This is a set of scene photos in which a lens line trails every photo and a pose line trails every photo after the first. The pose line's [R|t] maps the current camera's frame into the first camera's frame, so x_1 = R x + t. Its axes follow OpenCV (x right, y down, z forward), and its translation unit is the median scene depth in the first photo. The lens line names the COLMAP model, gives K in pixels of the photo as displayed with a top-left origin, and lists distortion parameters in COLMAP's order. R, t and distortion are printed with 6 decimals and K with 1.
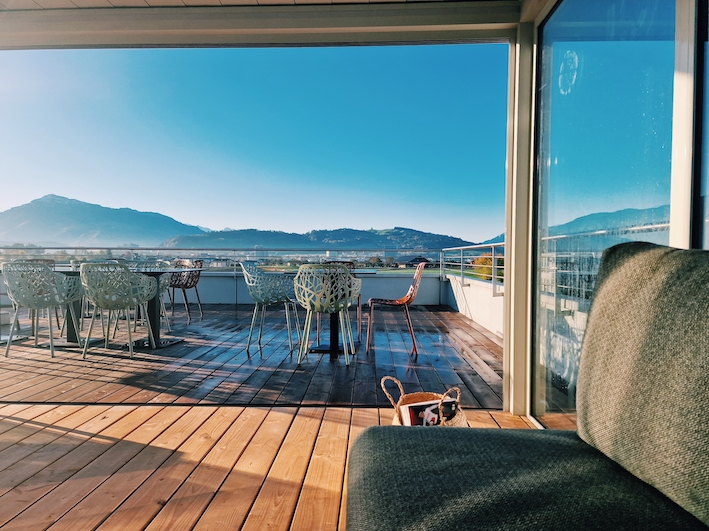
lens RADIAL K [[465.1, 0, 354.5], [0, 465.1, 265.5], [0, 0, 1]] dist [0.072227, -0.001078]
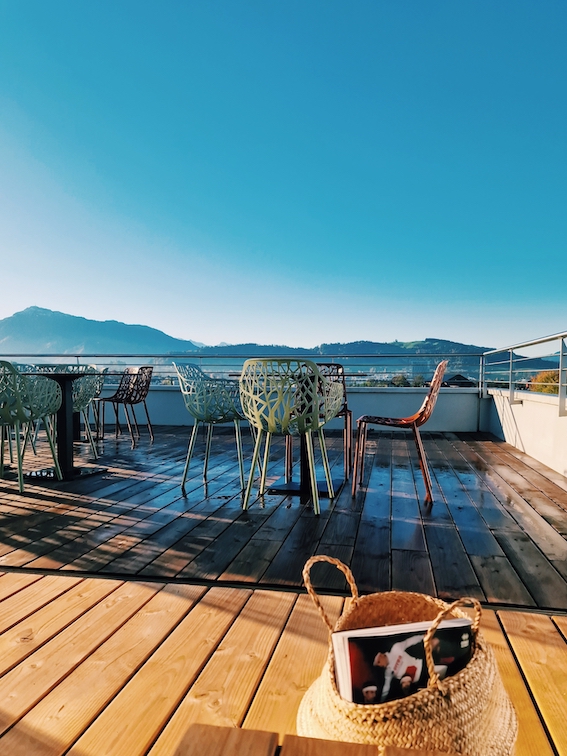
lens RADIAL K [[563.6, 0, 284.9], [0, 563.6, 410.2], [0, 0, 1]] dist [0.064095, -0.003523]
pose [[0.987703, 0.009207, -0.156070, 0.061113], [-0.002766, 0.999137, 0.041434, 0.035478], [0.156317, -0.040493, 0.986877, 0.225067]]
